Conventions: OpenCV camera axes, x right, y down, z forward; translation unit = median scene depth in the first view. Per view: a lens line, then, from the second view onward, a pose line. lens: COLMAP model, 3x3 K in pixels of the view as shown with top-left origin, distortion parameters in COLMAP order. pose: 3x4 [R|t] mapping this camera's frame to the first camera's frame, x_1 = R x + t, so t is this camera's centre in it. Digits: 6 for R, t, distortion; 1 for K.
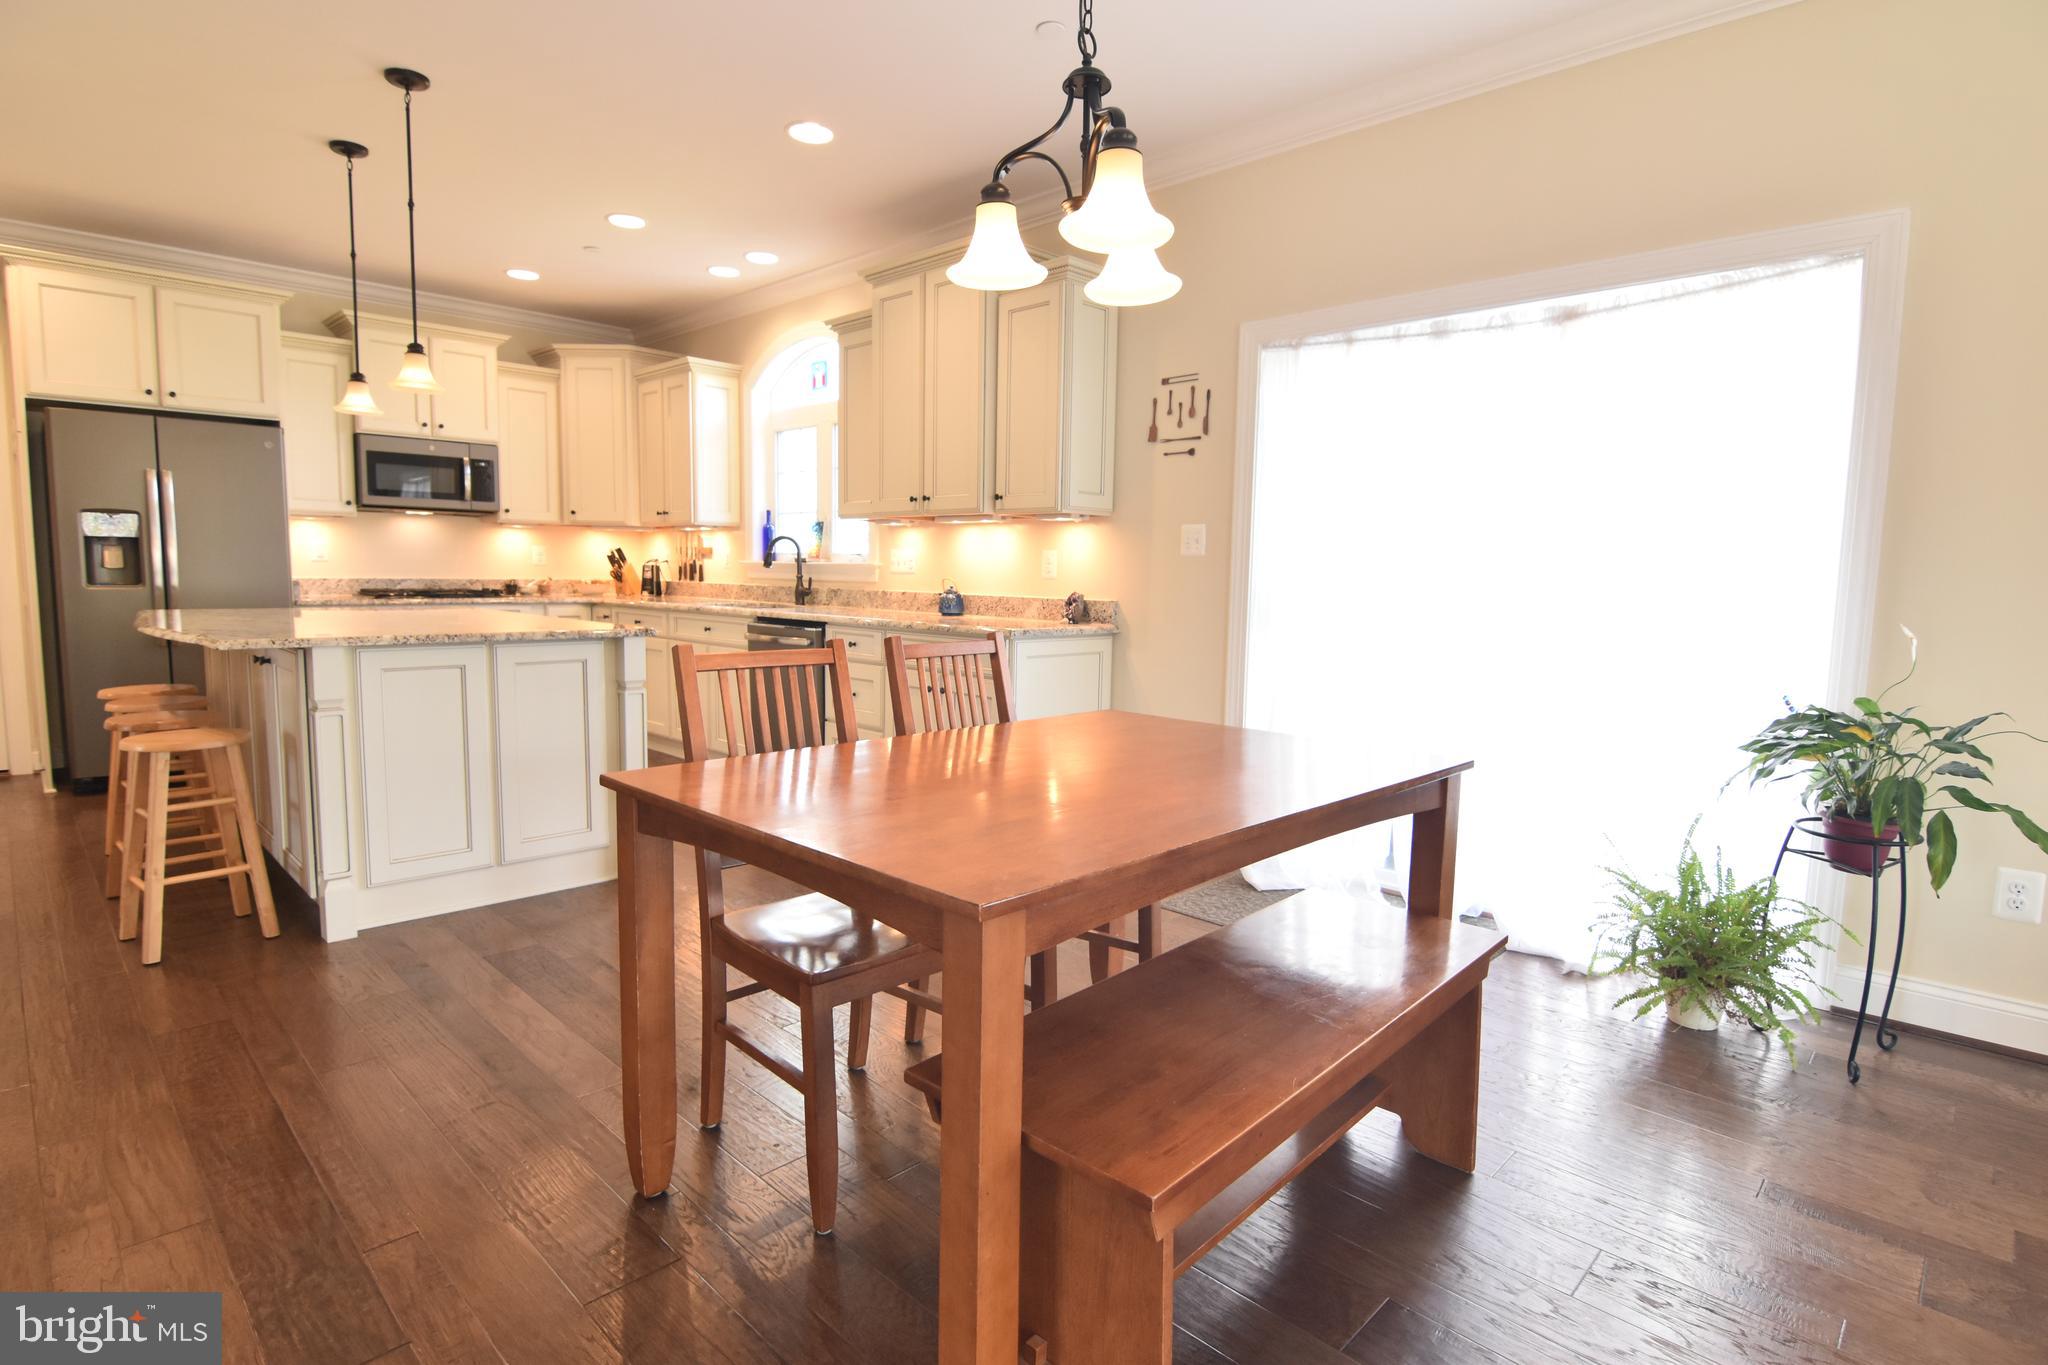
lens RADIAL K [[1037.6, 0, 1030.1], [0, 1037.6, 680.8], [0, 0, 1]] dist [-0.002723, -0.010080]
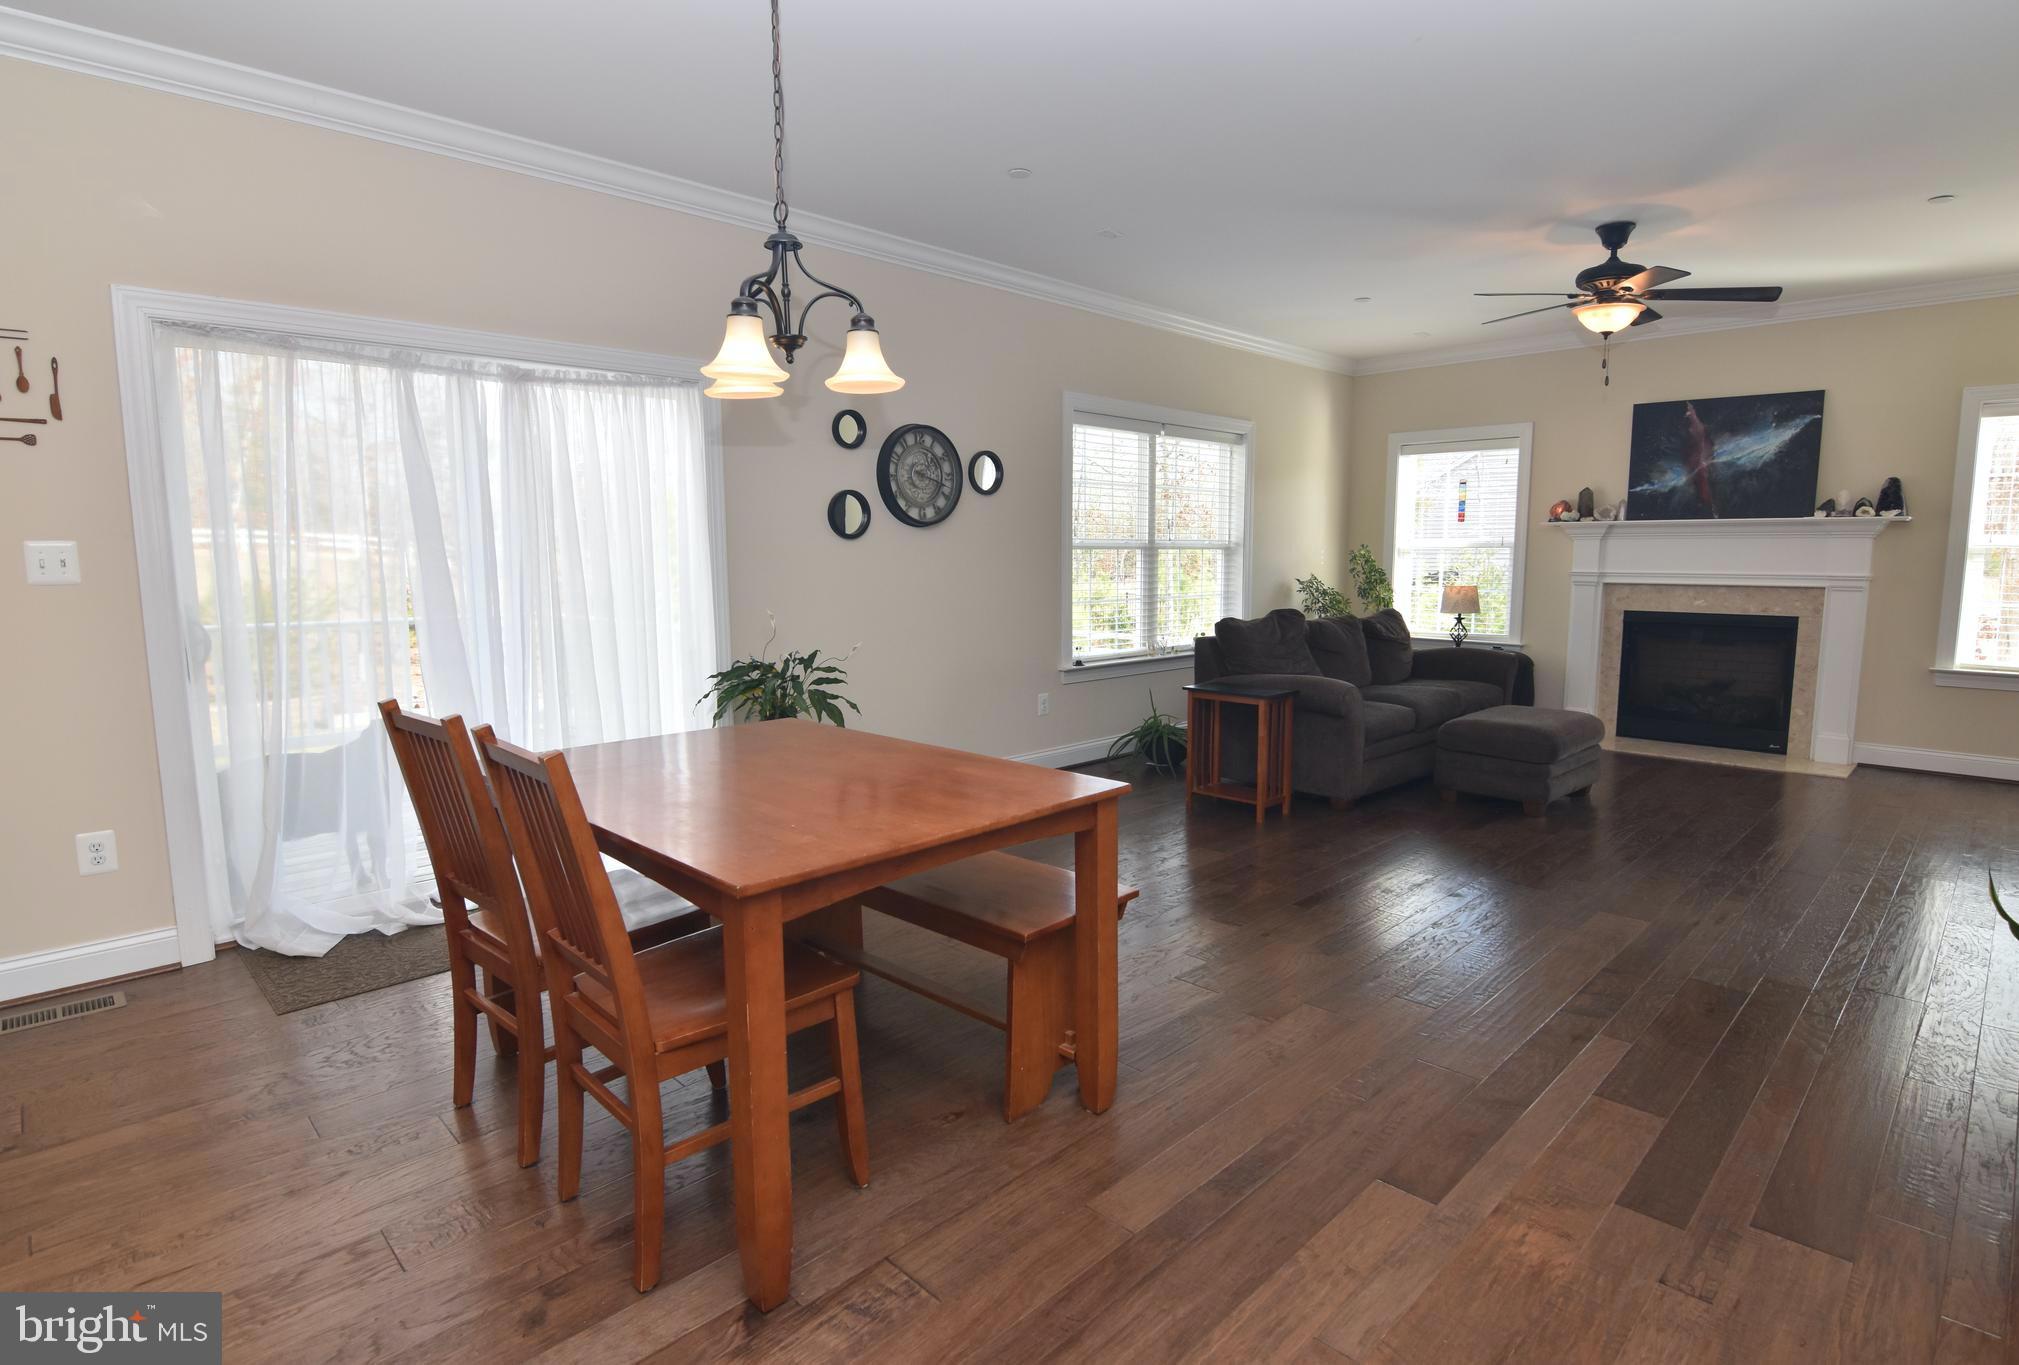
lens RADIAL K [[1032.4, 0, 1030.1], [0, 1032.4, 680.9], [0, 0, 1]] dist [0.000194, -0.015652]
pose [[0.002298, -0.143004, 0.989719, -0.391346], [0.109266, 0.983832, 0.141899, -0.056463], [-0.994010, 0.107817, 0.017886, 0.222505]]
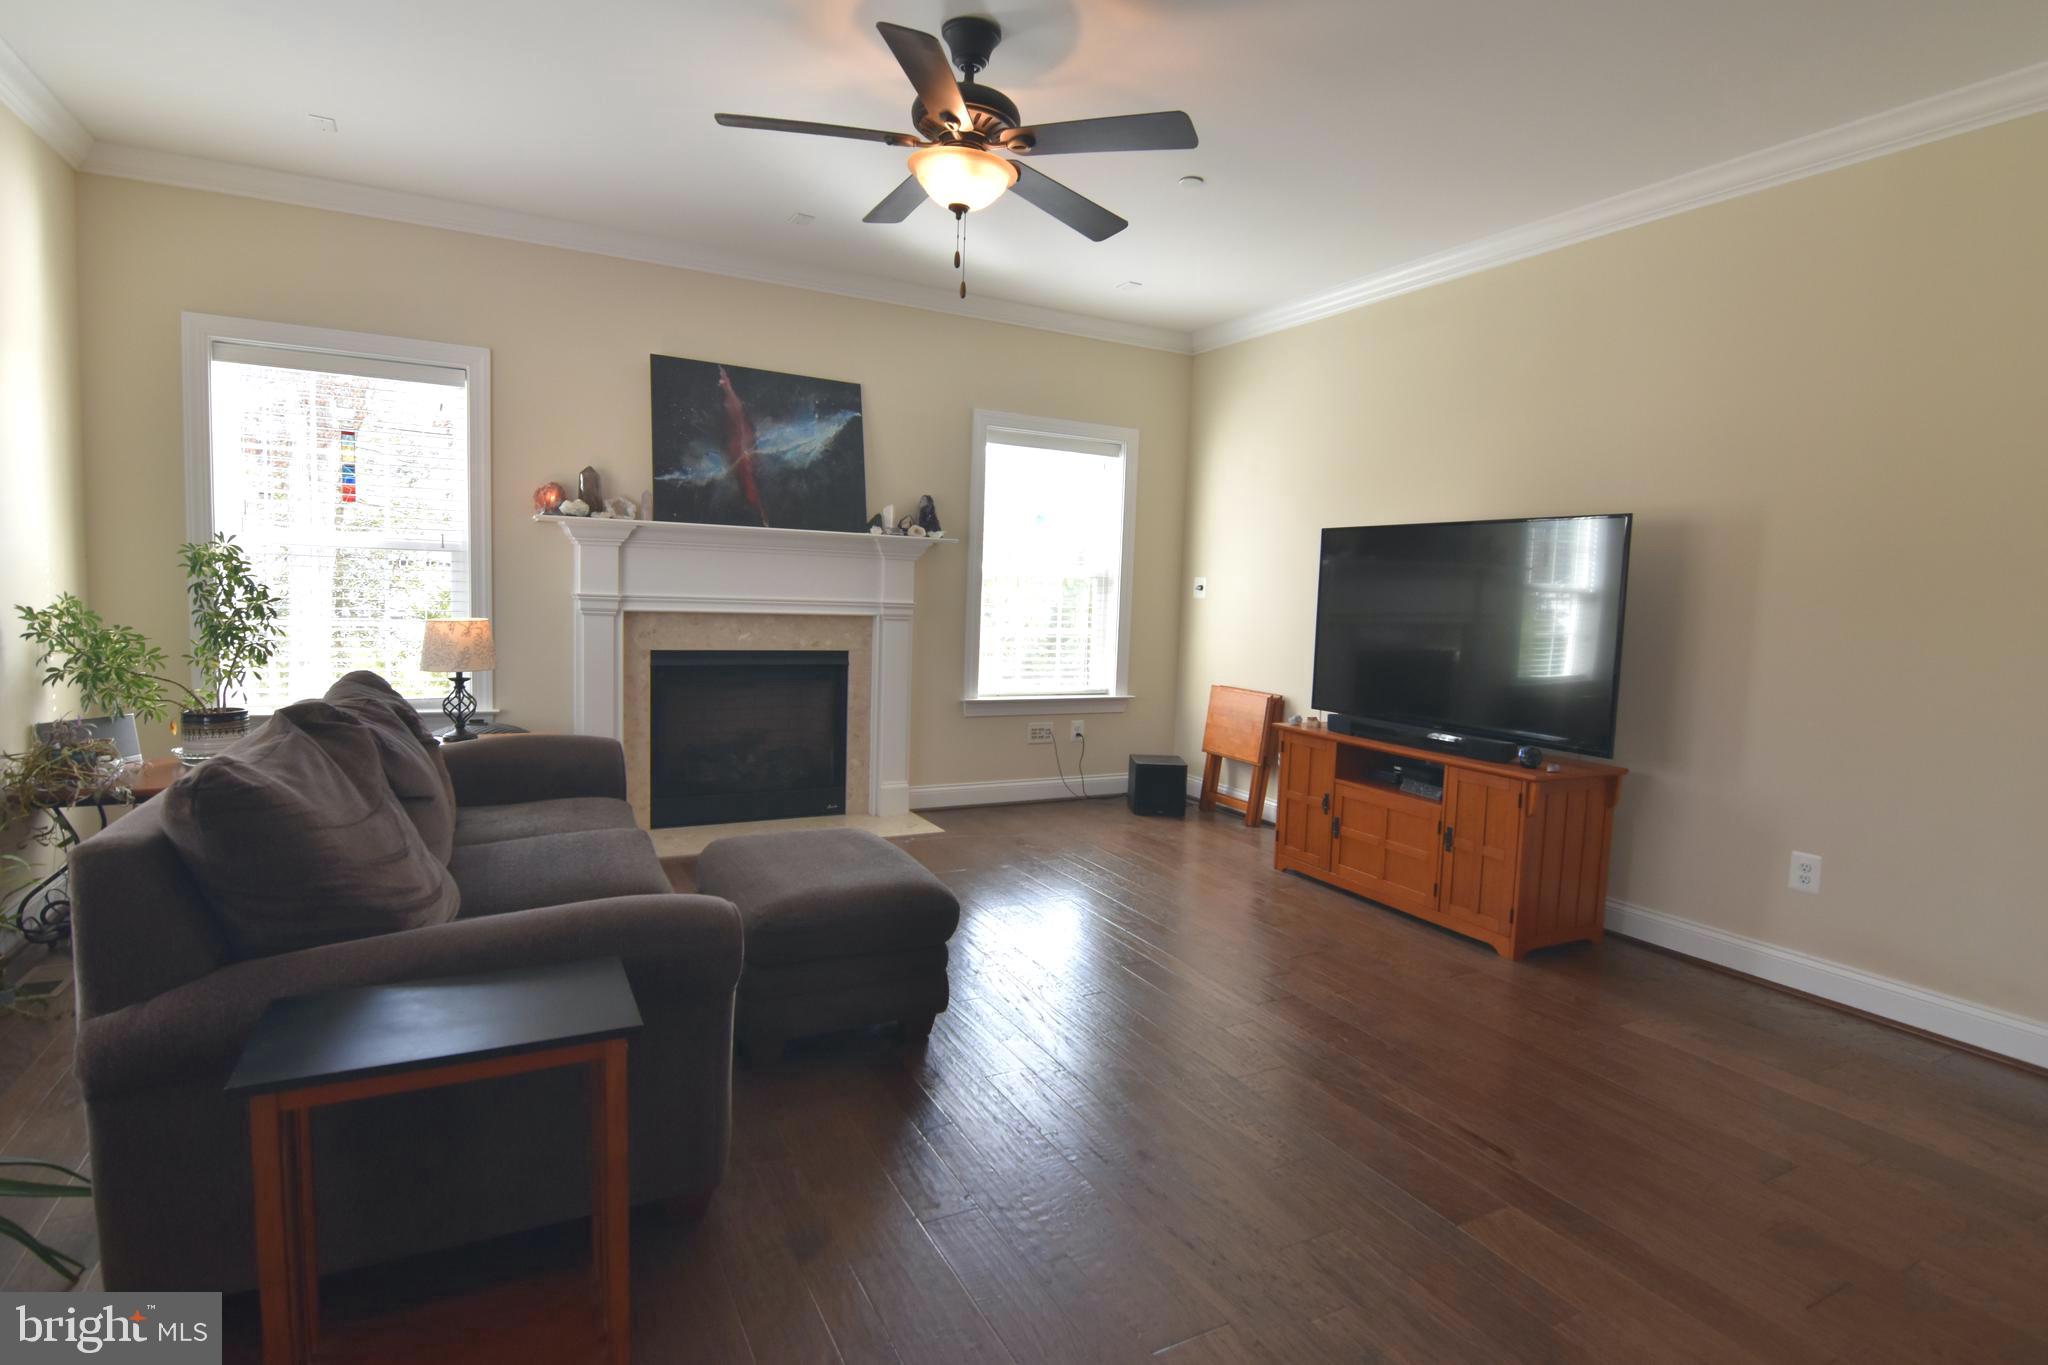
lens RADIAL K [[1025.2, 0, 1032.4], [0, 1025.2, 684.8], [0, 0, 1]] dist [0.000186, -0.015549]
pose [[-0.953333, -0.081799, 0.290630, 0.261630], [-0.022158, 0.978959, 0.202849, -0.039908], [-0.301108, 0.186943, -0.935086, 0.238240]]
